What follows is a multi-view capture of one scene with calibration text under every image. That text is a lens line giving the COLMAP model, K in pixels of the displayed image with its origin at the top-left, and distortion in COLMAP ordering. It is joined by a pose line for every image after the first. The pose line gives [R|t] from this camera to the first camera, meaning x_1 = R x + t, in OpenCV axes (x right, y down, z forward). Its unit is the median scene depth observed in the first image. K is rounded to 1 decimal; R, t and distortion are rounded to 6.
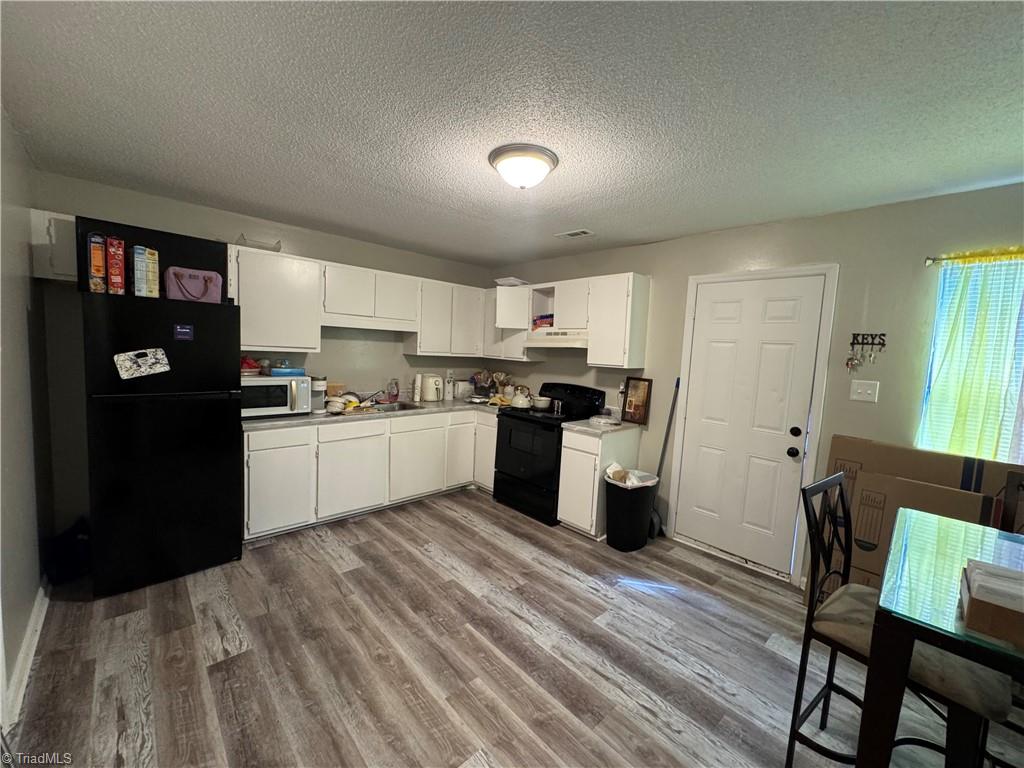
lens RADIAL K [[408.6, 0, 509.8], [0, 408.6, 378.7], [0, 0, 1]] dist [-0.000040, -0.000264]
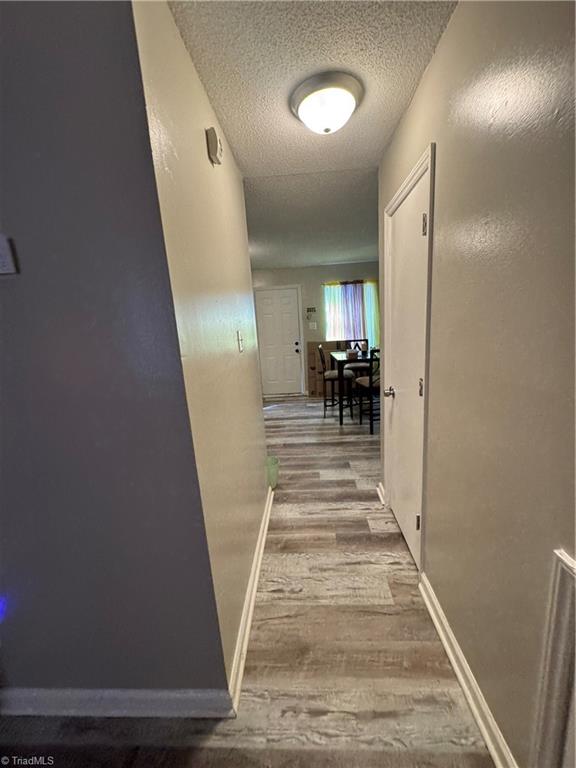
lens RADIAL K [[306.5, 0, 288.0], [0, 306.5, 384.0], [0, 0, 1]] dist [-0.000040, -0.000264]
pose [[0.713259, -0.230780, 0.661818, -1.092534], [0.153688, 0.972755, 0.173573, 0.028154], [-0.683844, -0.022089, 0.729294, -0.706535]]
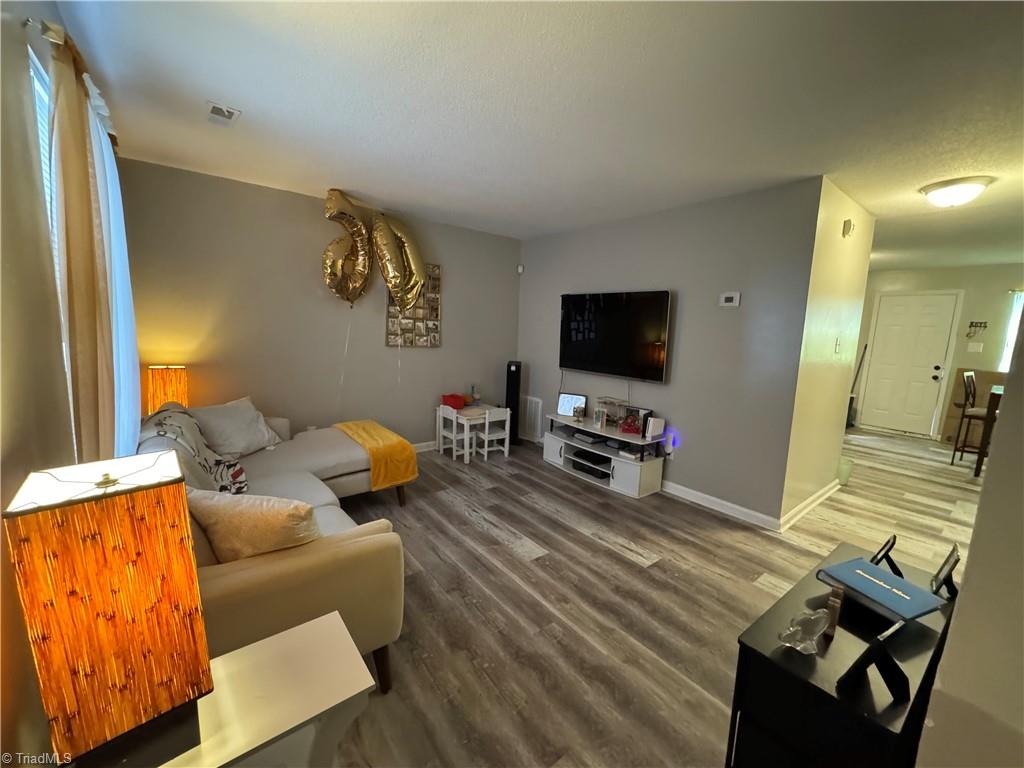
lens RADIAL K [[408.6, 0, 509.8], [0, 408.6, 378.7], [0, 0, 1]] dist [-0.000040, -0.000264]
pose [[0.996676, 0.000386, -0.081469, -1.734392], [0.003956, 0.998580, 0.053130, 0.082003], [0.081374, -0.053276, 0.995259, -1.678978]]
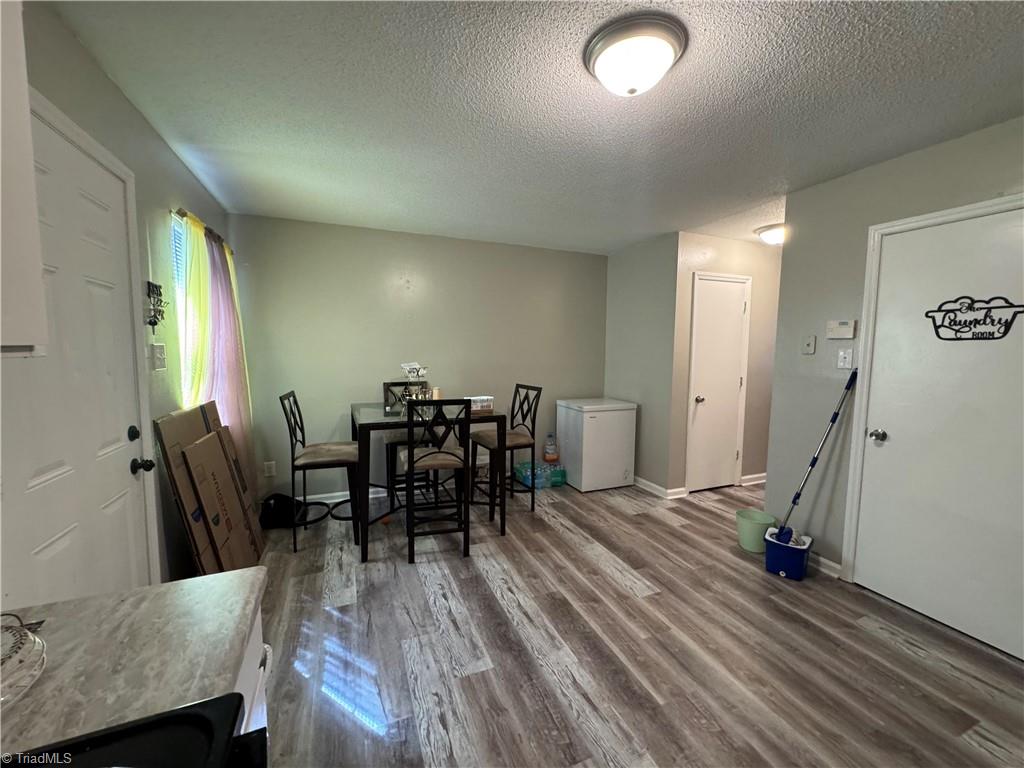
lens RADIAL K [[408.6, 0, 509.8], [0, 408.6, 378.7], [0, 0, 1]] dist [-0.000040, -0.000264]
pose [[-0.934905, -0.082626, 0.345147, -0.055984], [-0.026167, 0.985922, 0.165144, -0.091306], [-0.353933, 0.145363, -0.923905, 1.749398]]
